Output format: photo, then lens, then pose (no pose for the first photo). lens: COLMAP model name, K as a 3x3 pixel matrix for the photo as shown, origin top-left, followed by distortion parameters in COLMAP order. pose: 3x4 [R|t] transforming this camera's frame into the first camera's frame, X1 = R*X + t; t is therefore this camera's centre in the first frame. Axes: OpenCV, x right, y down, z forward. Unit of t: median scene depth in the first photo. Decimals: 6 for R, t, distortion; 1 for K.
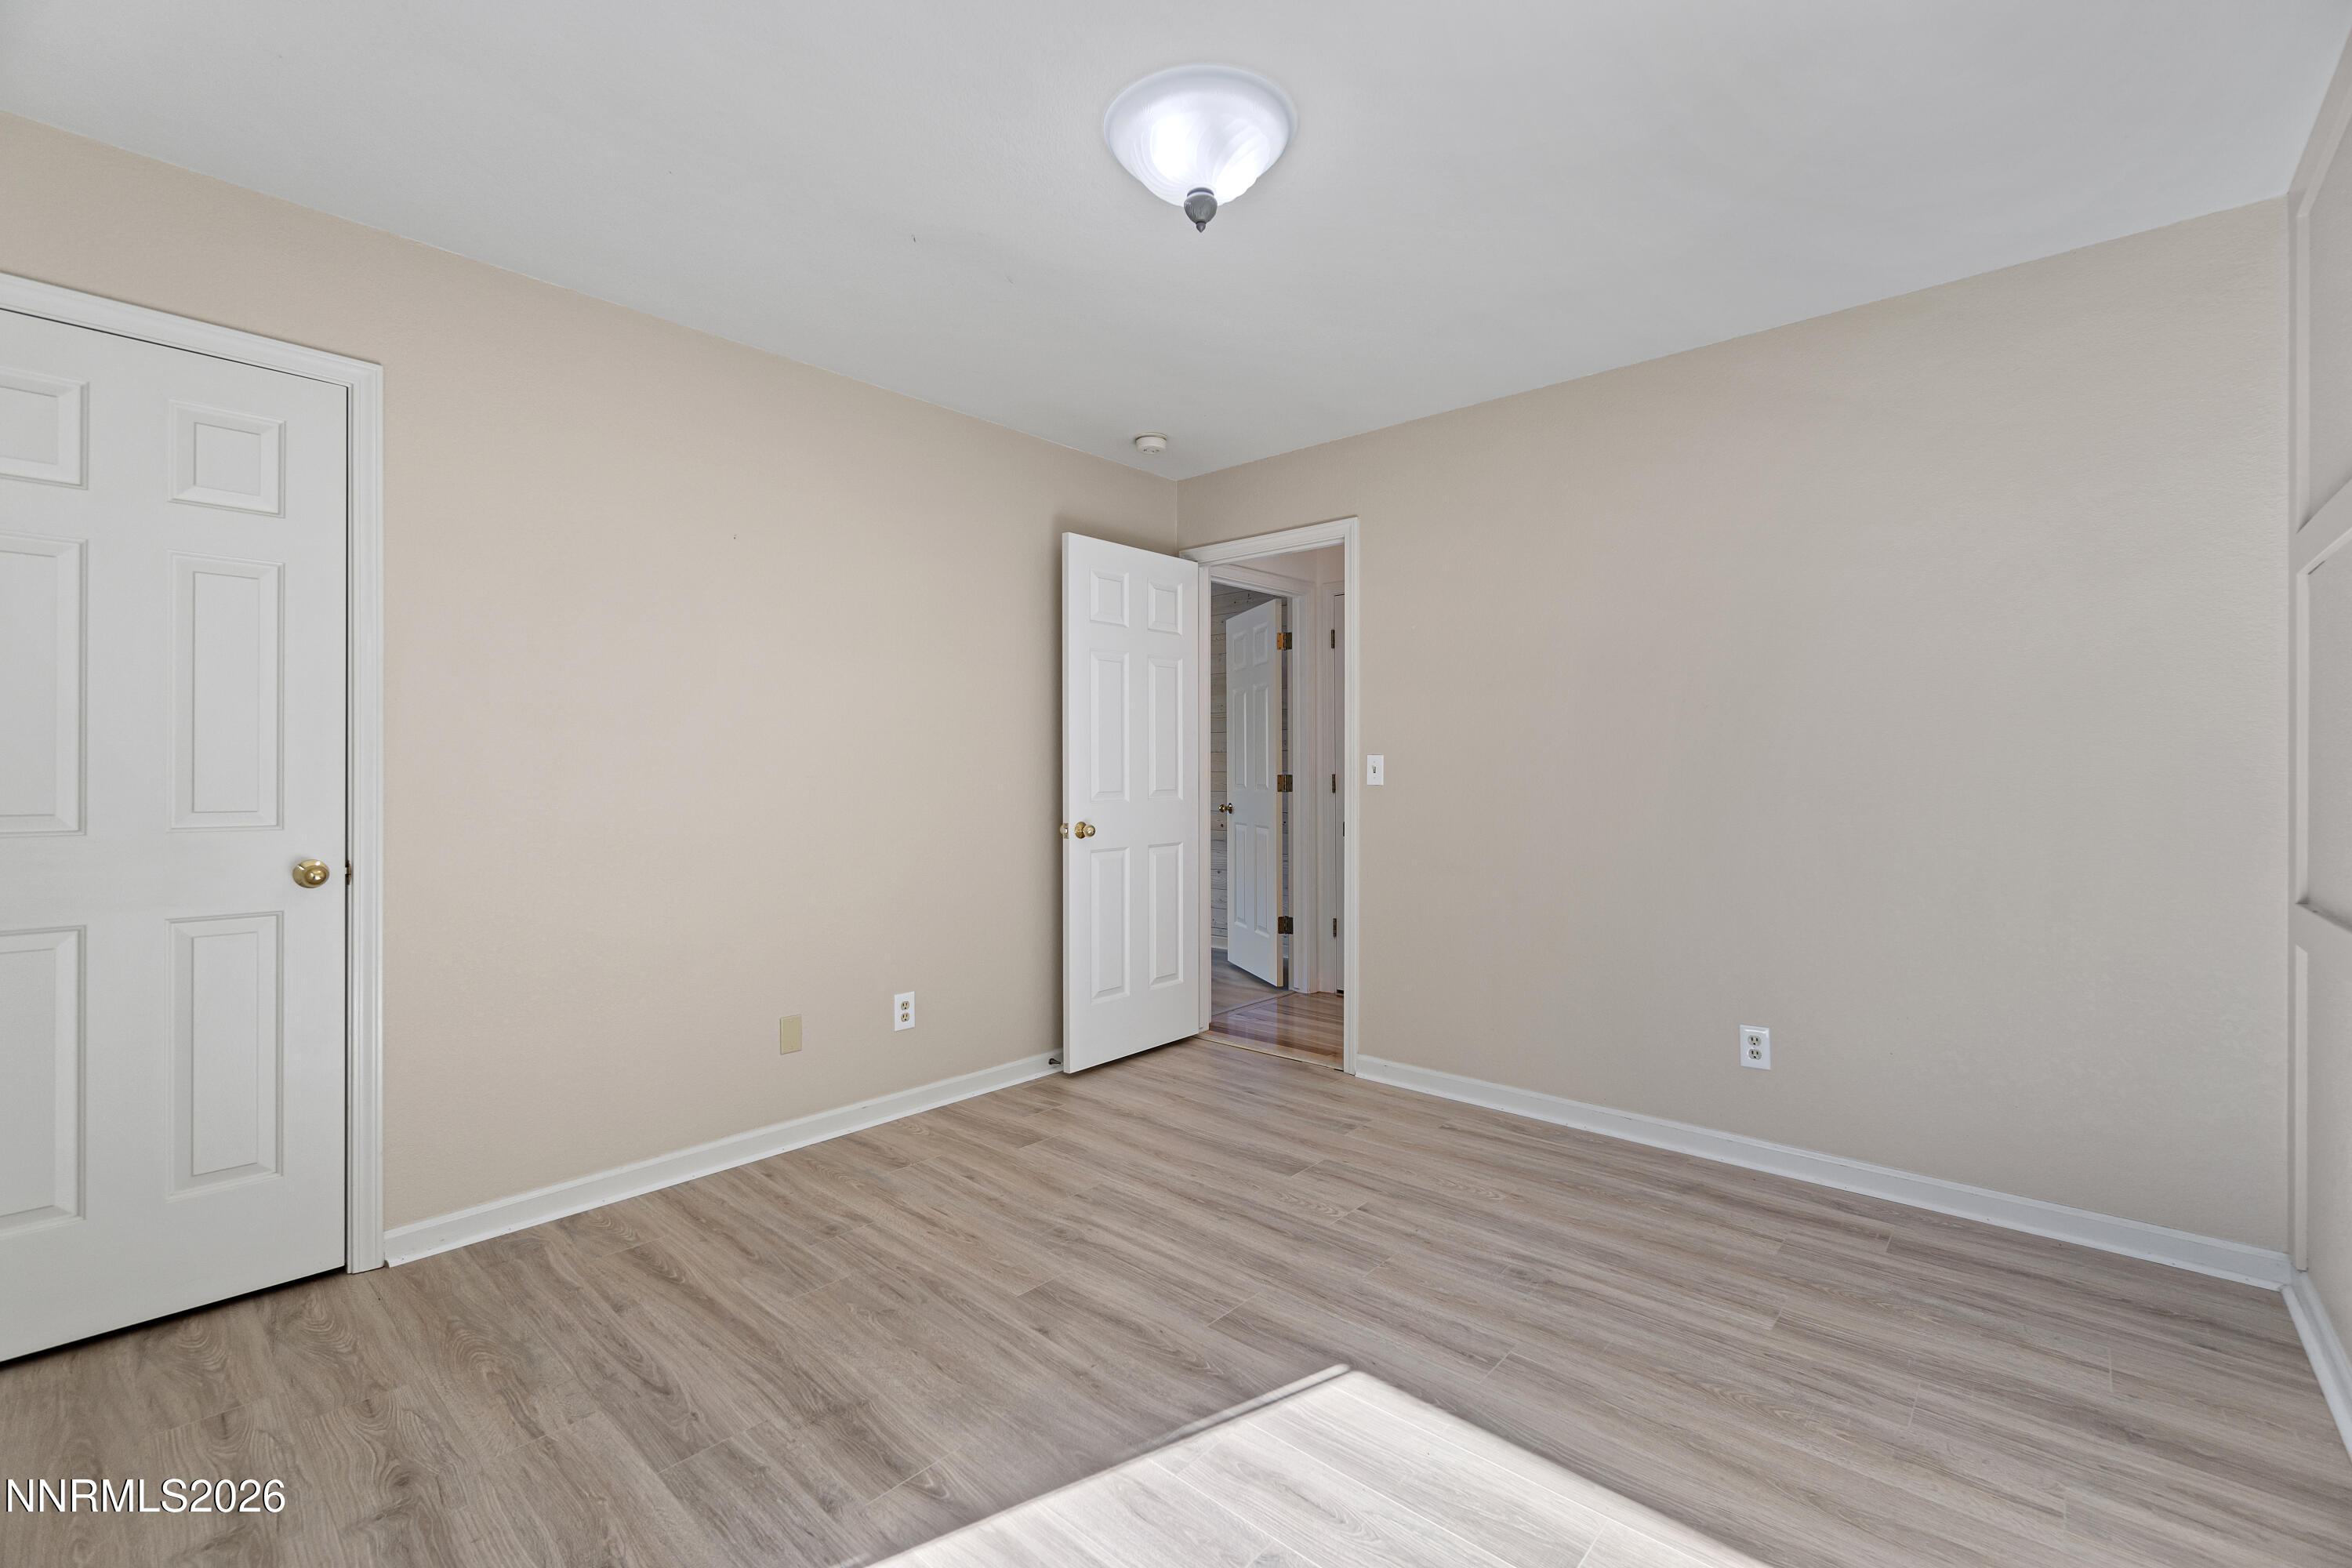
lens RADIAL K [[1015.1, 0, 1166.5], [0, 1015.1, 777.0], [0, 0, 1]] dist [-0.002925, 0.000467]
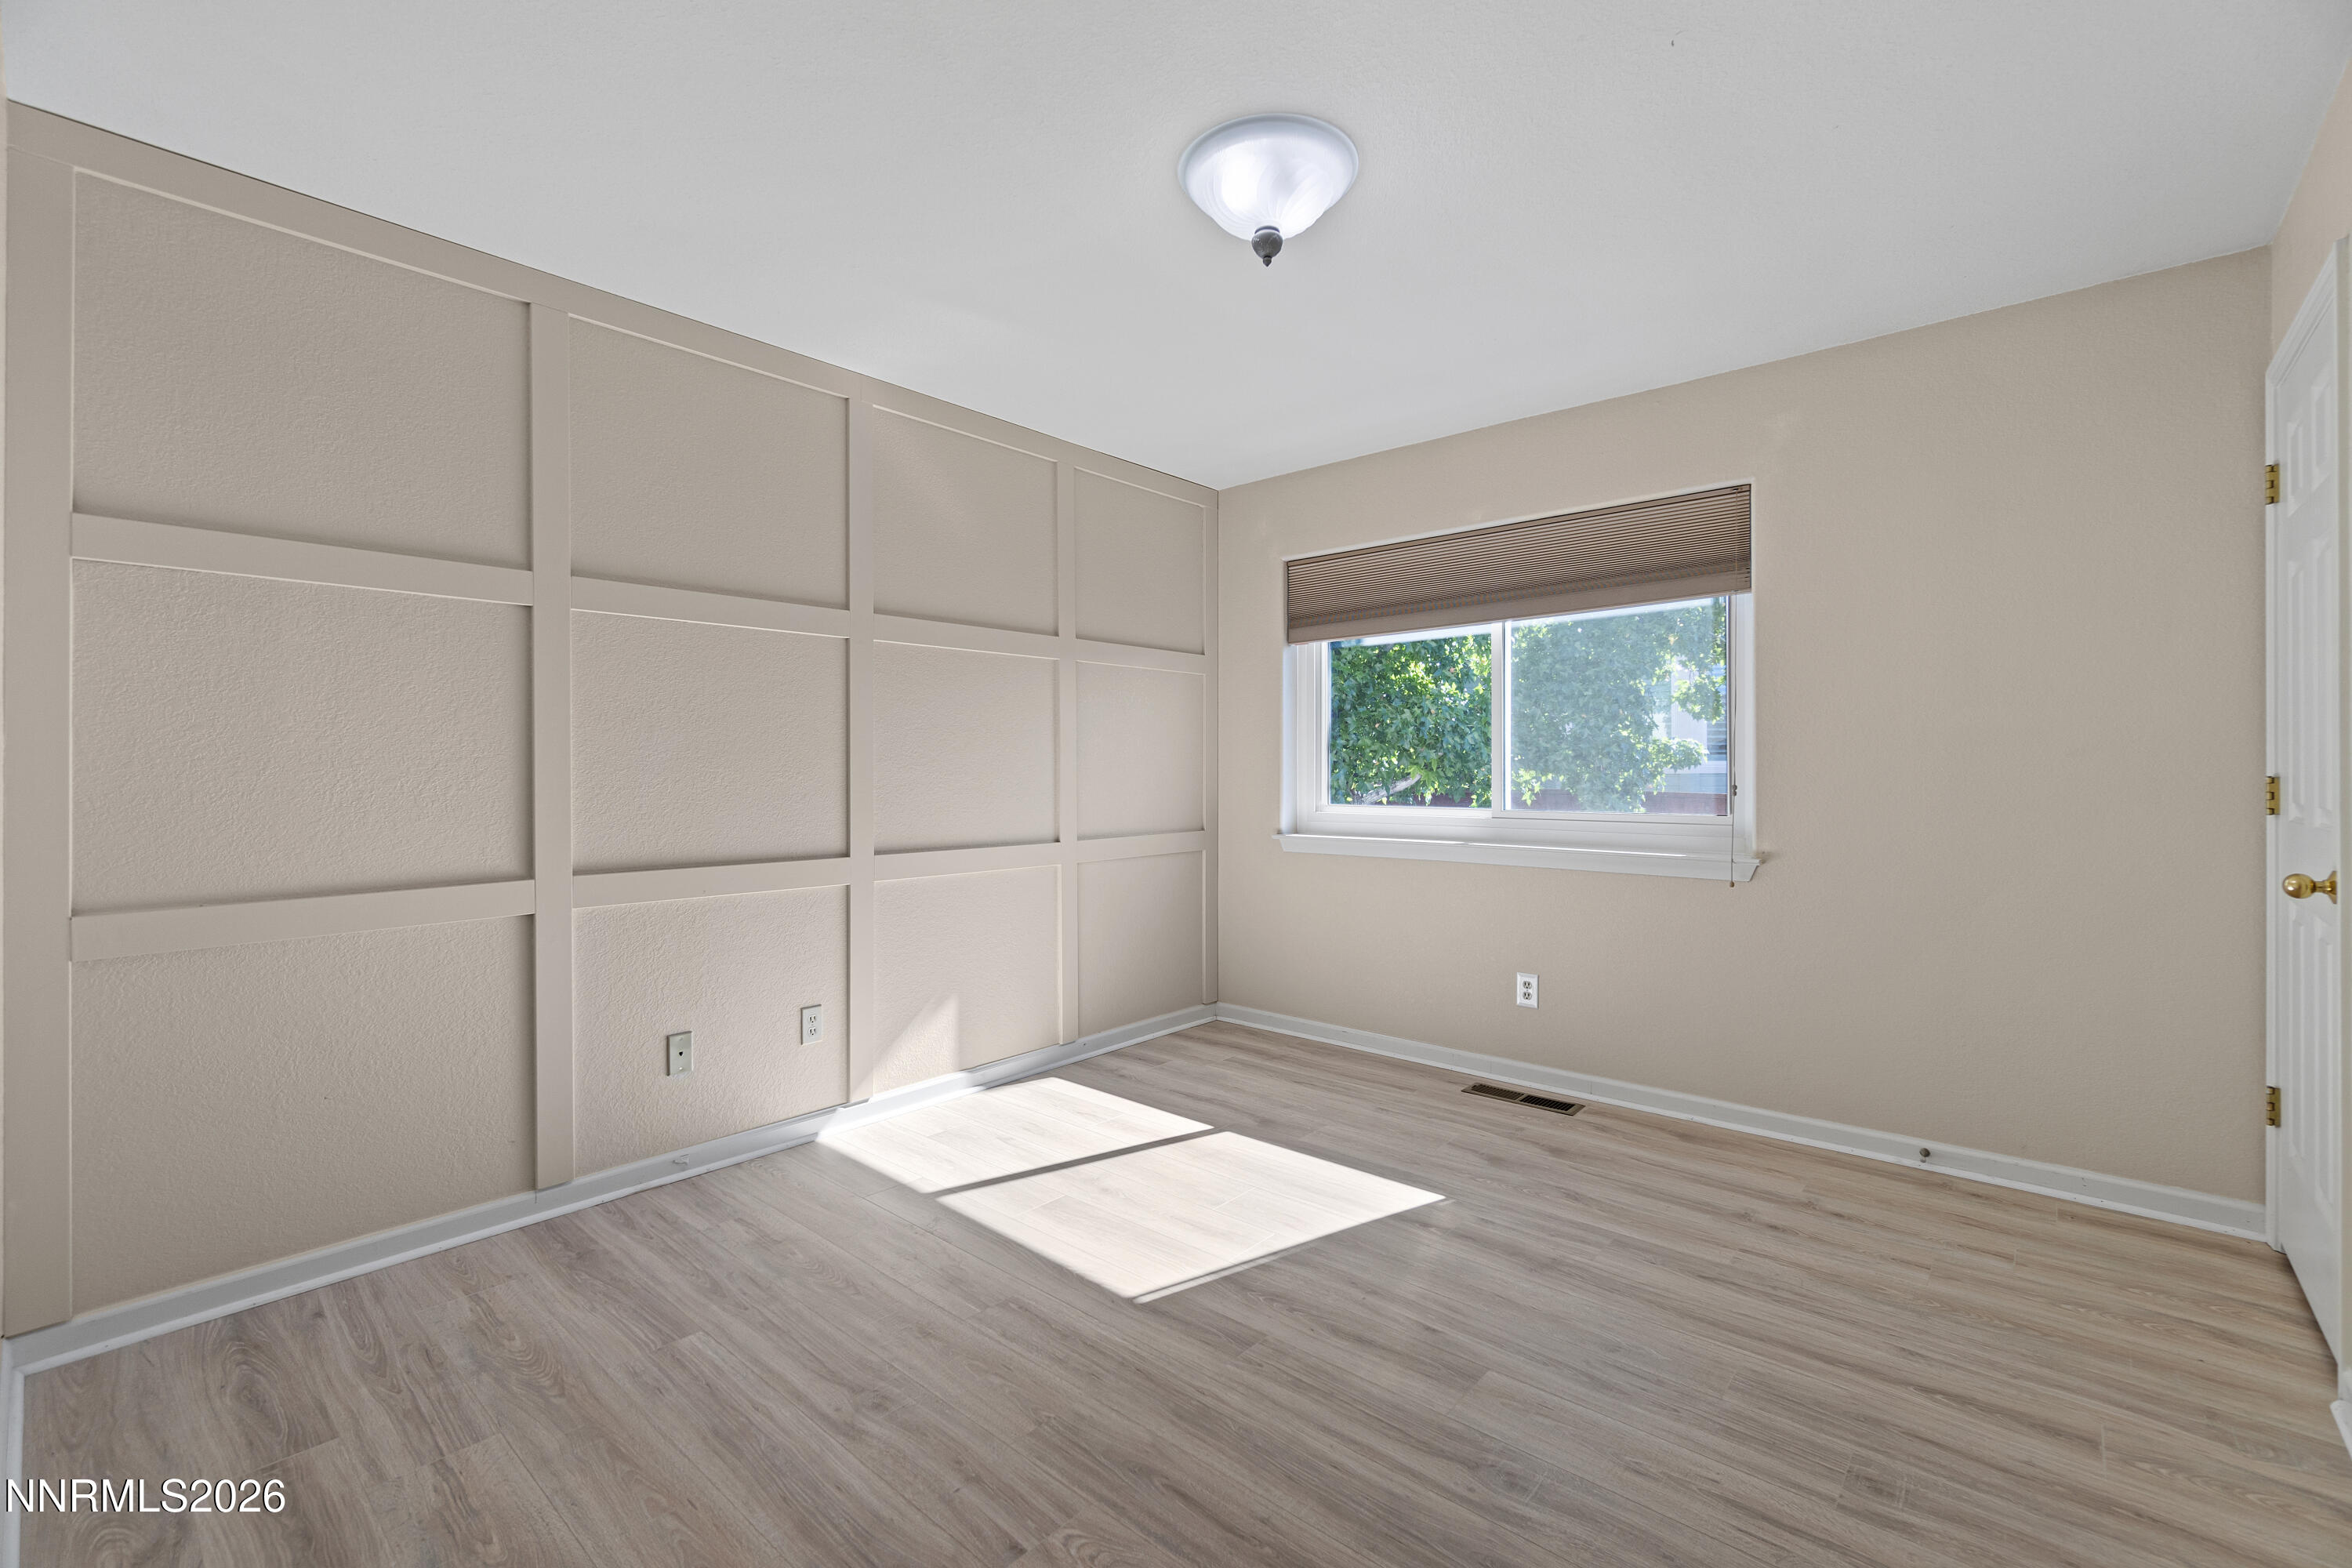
lens RADIAL K [[1015.1, 0, 1166.5], [0, 1015.1, 777.0], [0, 0, 1]] dist [-0.002925, 0.000467]
pose [[-0.999929, 0.001884, -0.011736, 0.155023], [0.001722, 0.999903, 0.013854, -0.011861], [0.011761, 0.013833, -0.999835, 2.069549]]
